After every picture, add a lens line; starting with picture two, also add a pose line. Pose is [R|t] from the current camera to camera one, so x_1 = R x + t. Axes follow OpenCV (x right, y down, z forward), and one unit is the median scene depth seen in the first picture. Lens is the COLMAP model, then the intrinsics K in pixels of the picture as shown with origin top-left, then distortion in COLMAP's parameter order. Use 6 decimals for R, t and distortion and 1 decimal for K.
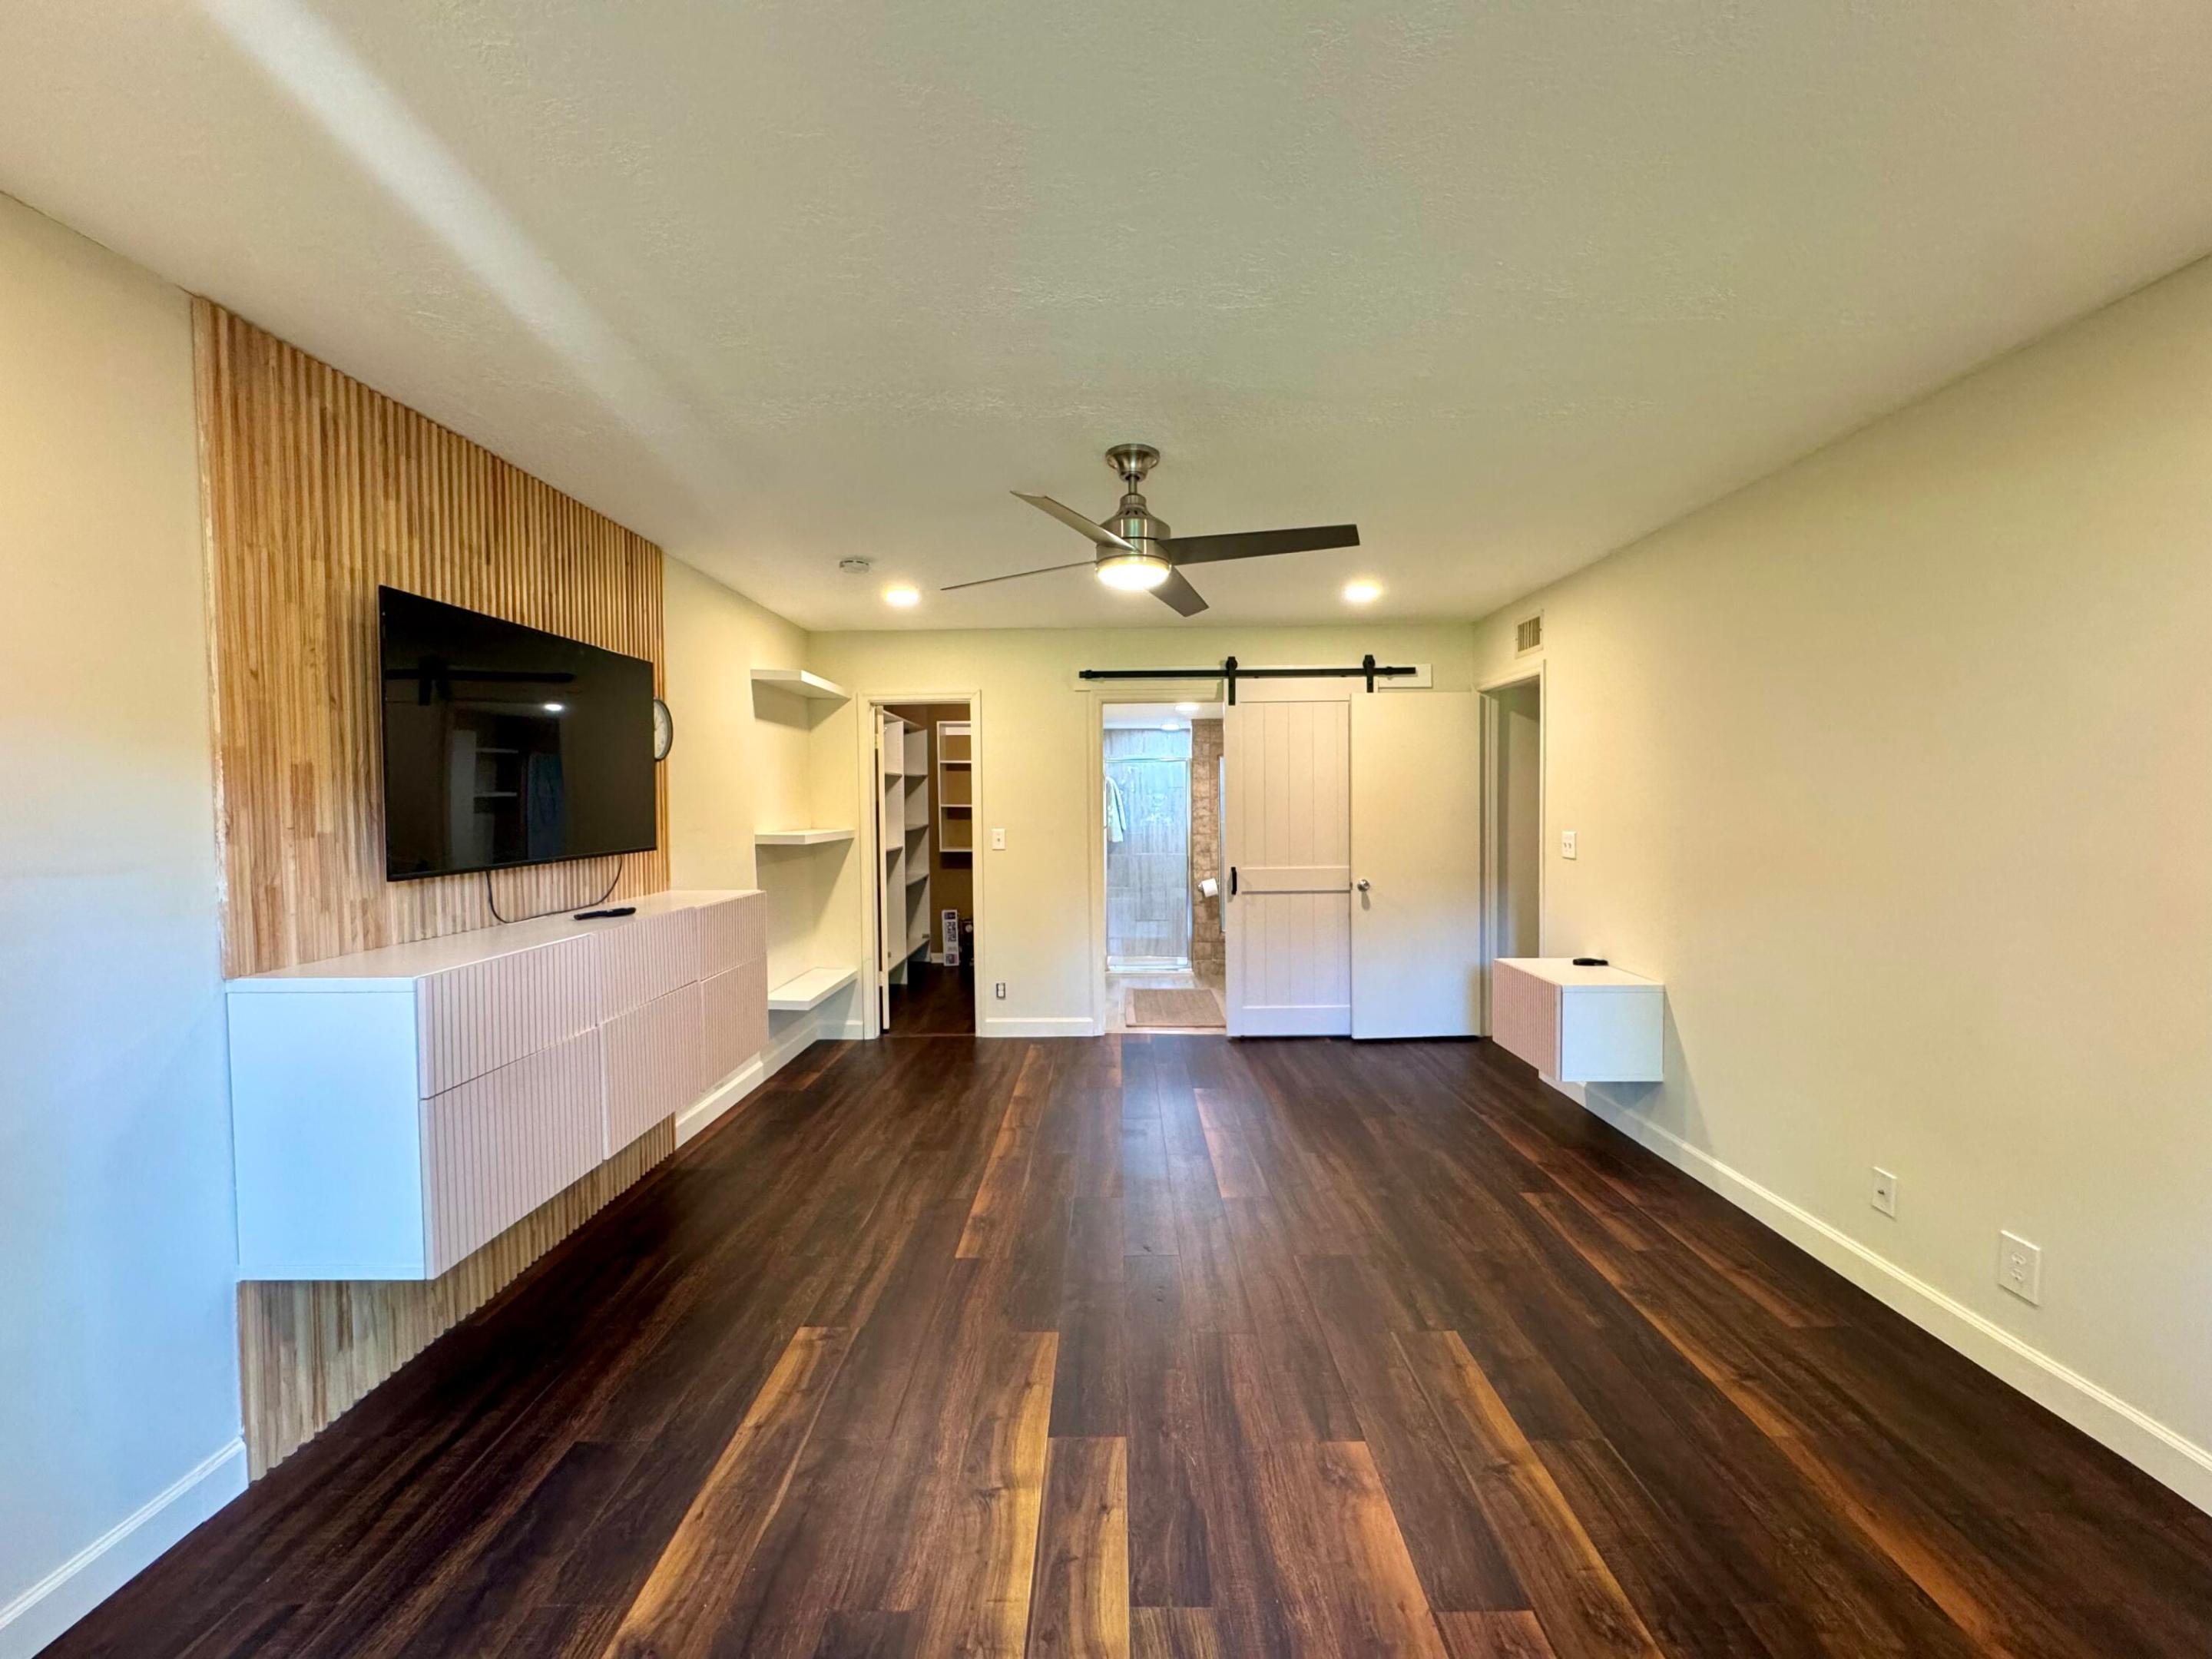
lens RADIAL K [[884.4, 0, 1107.2], [0, 884.4, 830.3], [0, 0, 1]] dist [-0.003673, -0.000068]
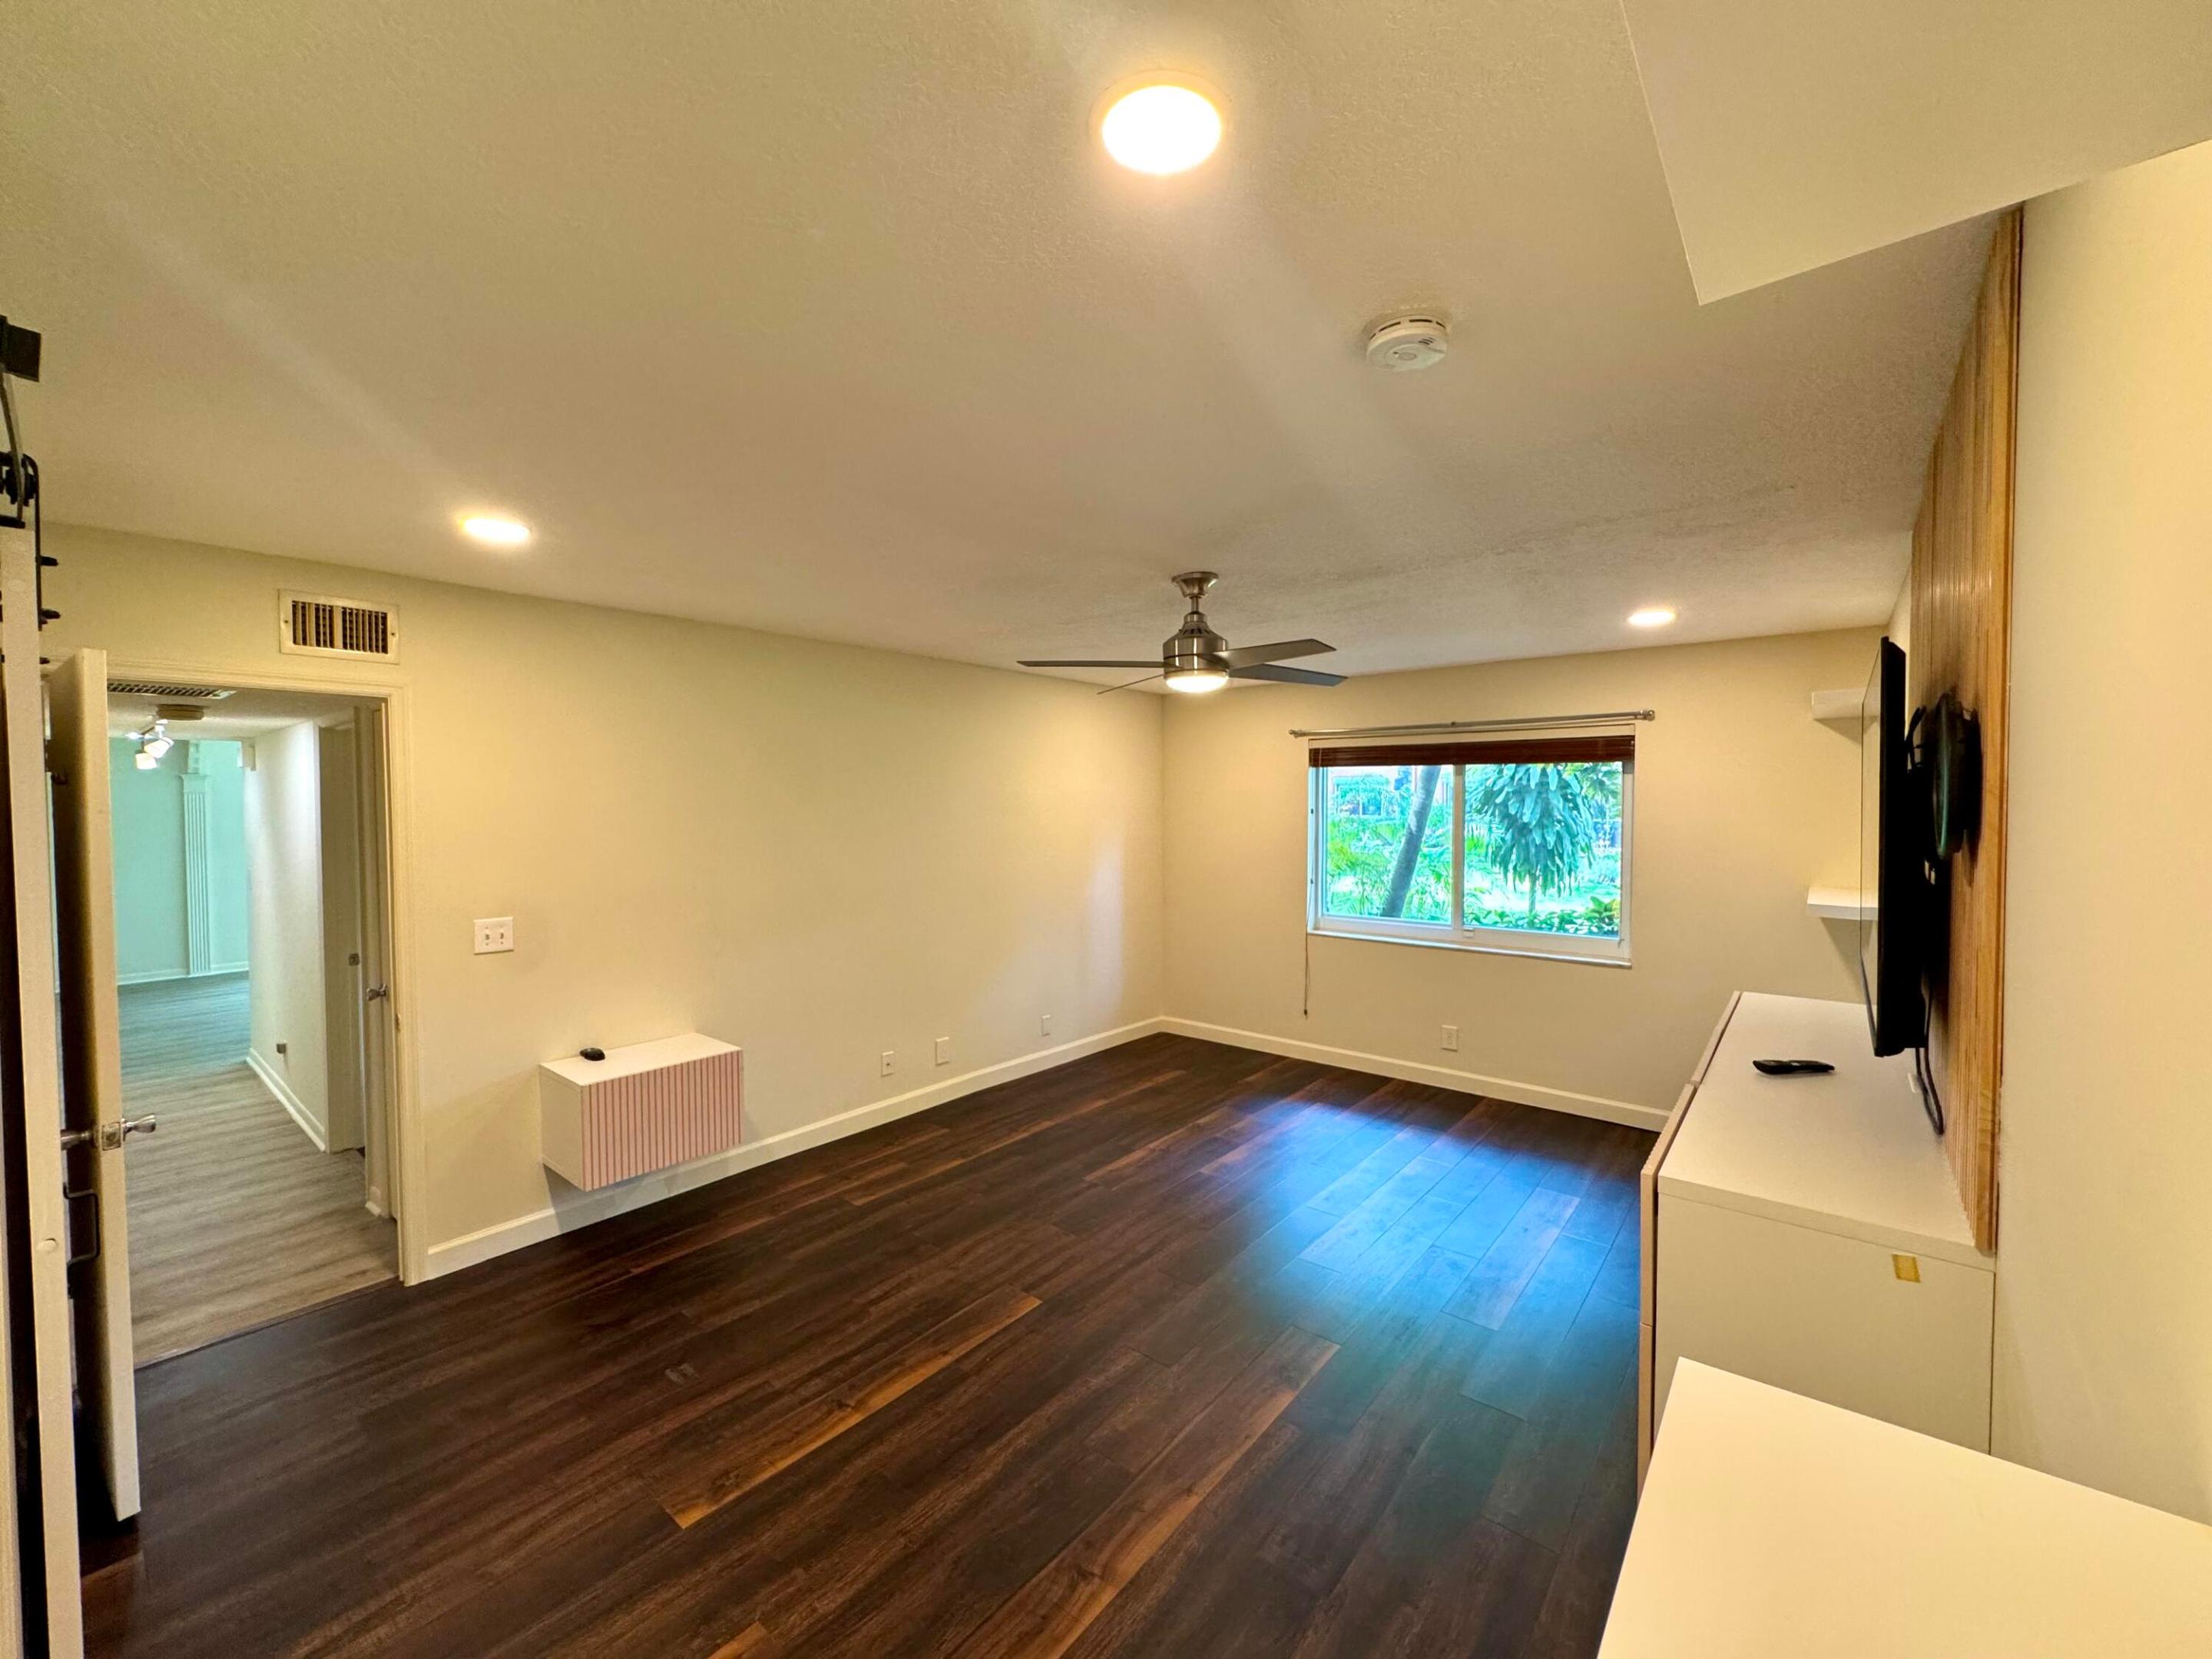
lens RADIAL K [[884.4, 0, 1107.2], [0, 884.4, 830.3], [0, 0, 1]] dist [-0.003673, -0.000068]
pose [[-0.779682, -0.010160, 0.626094, -0.607538], [0.030289, 0.998086, 0.053915, -0.159543], [-0.625443, 0.061001, -0.777882, 1.985529]]
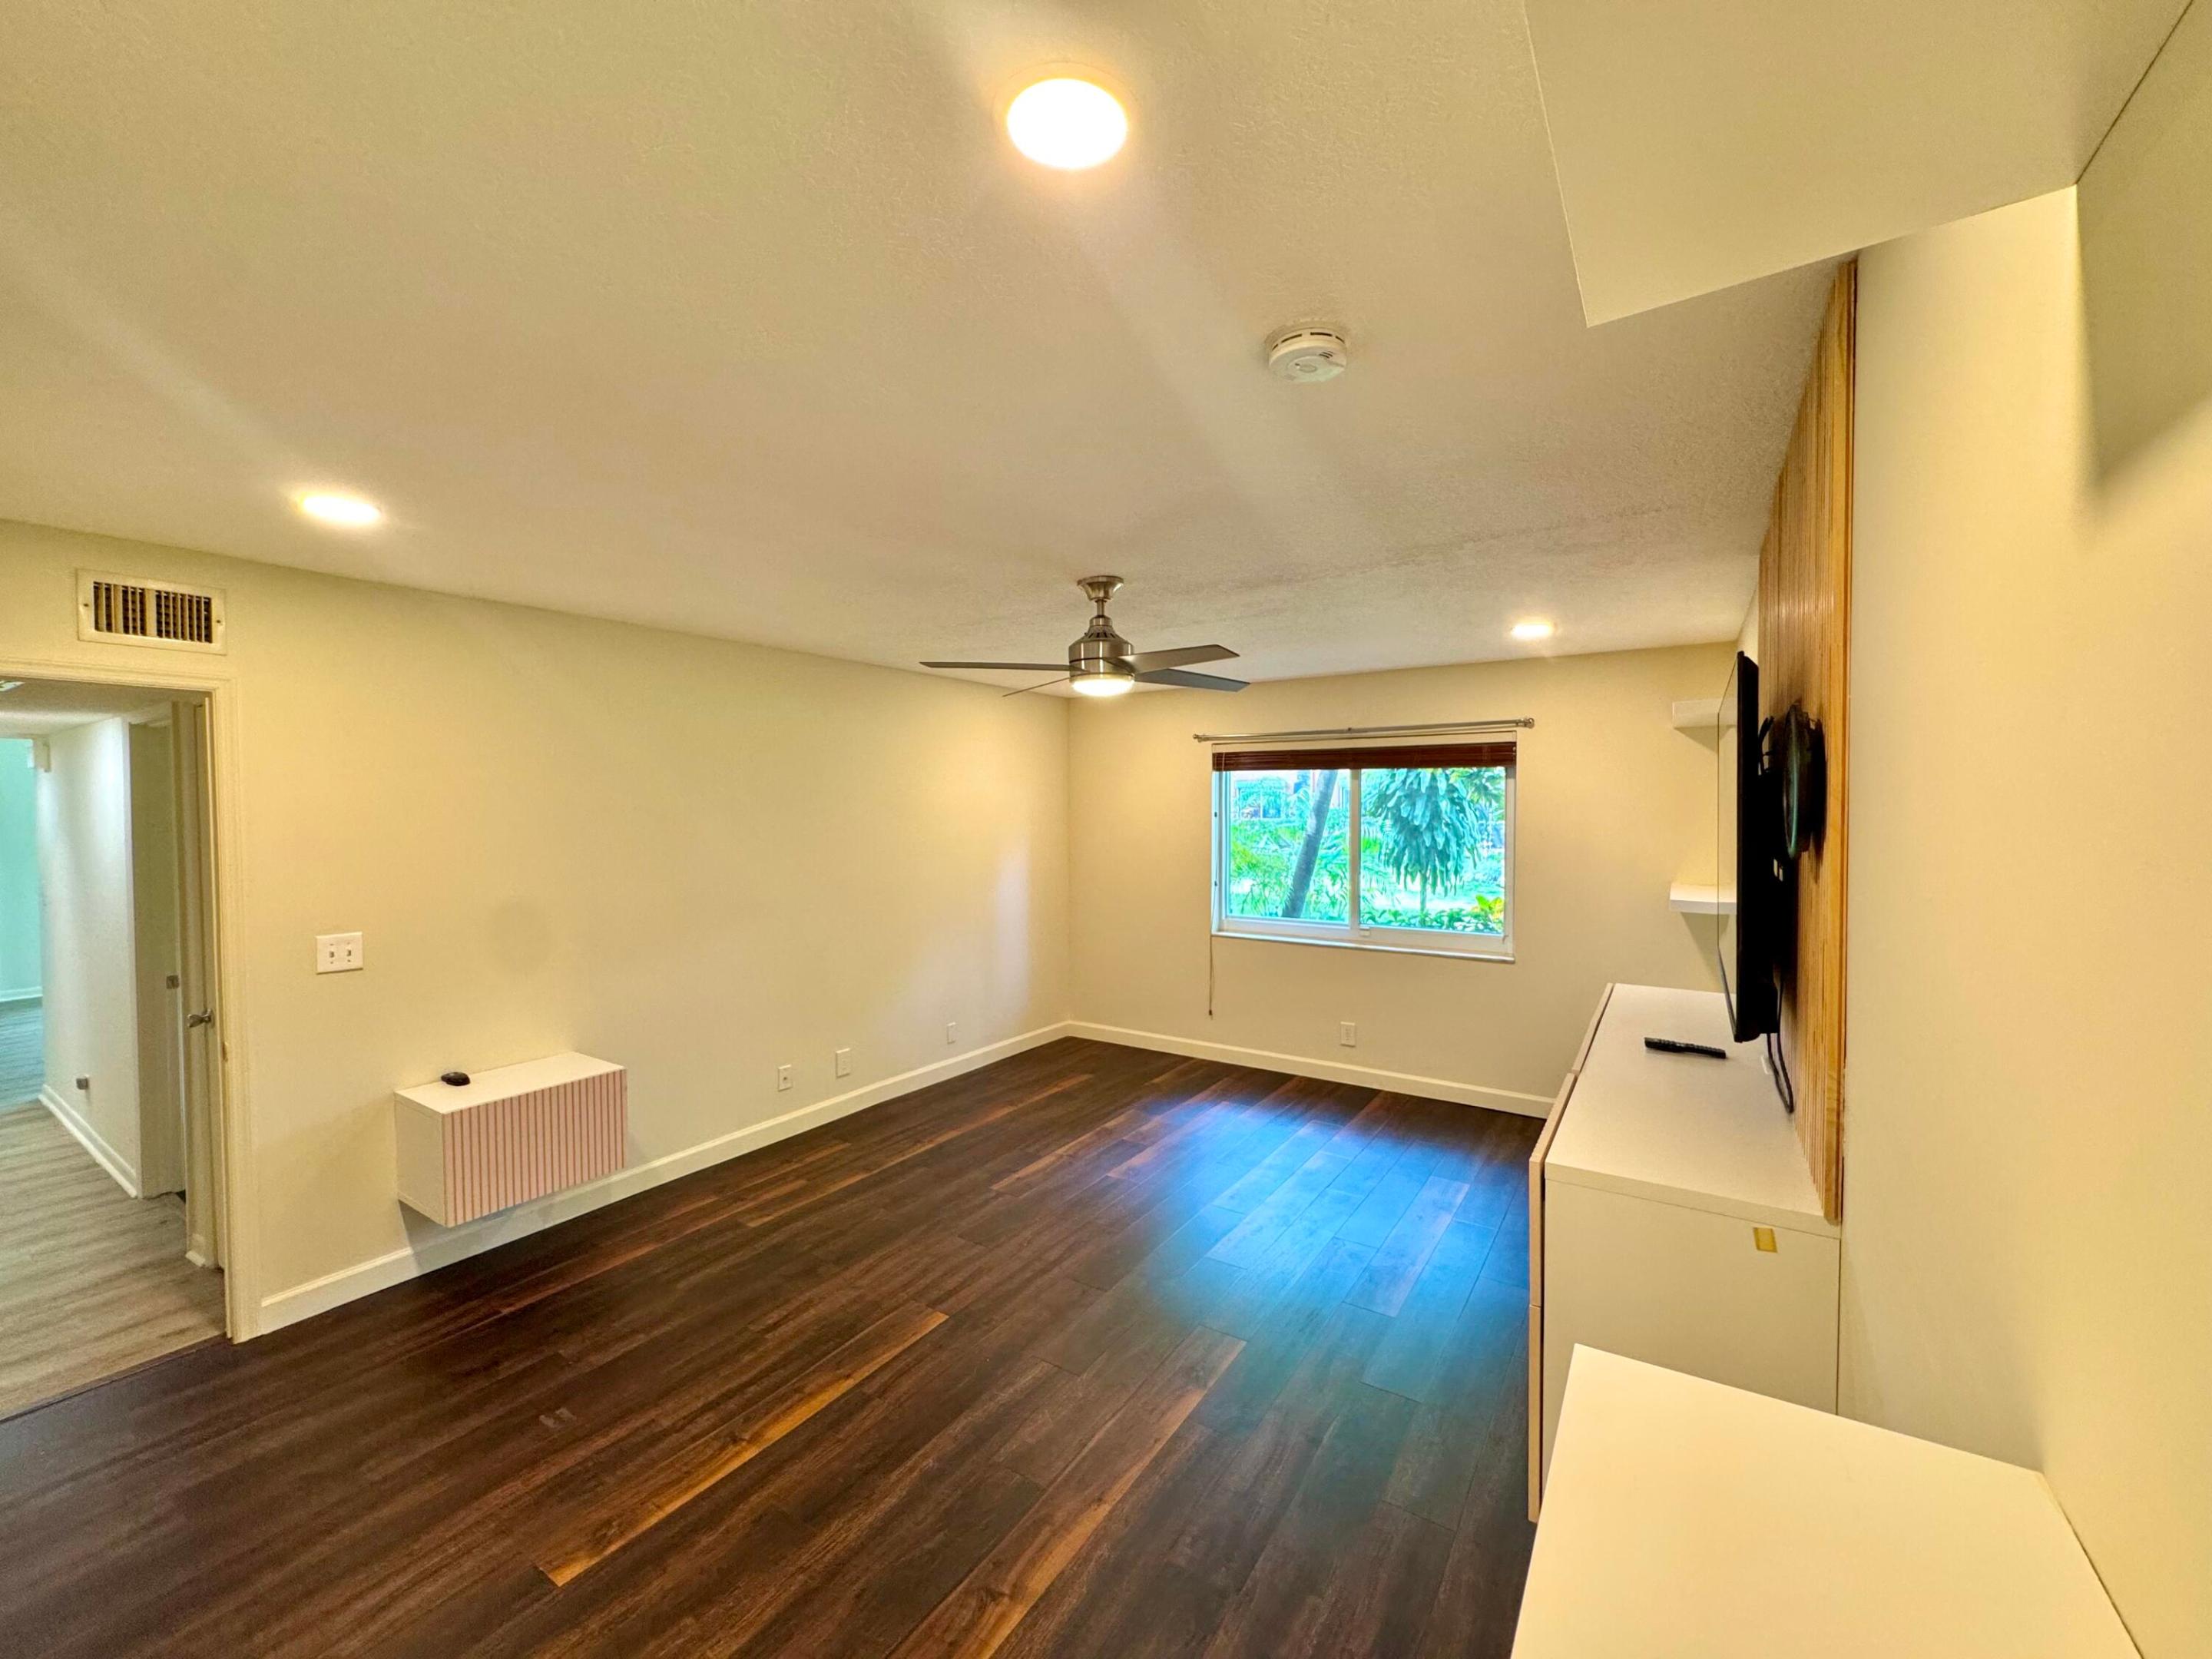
lens RADIAL K [[884.4, 0, 1107.2], [0, 884.4, 830.3], [0, 0, 1]] dist [-0.003673, -0.000068]
pose [[-0.841865, -0.004004, 0.539673, -0.602533], [0.029201, 0.998170, 0.052959, -0.159673], [-0.538898, 0.060343, -0.840207, 1.980229]]
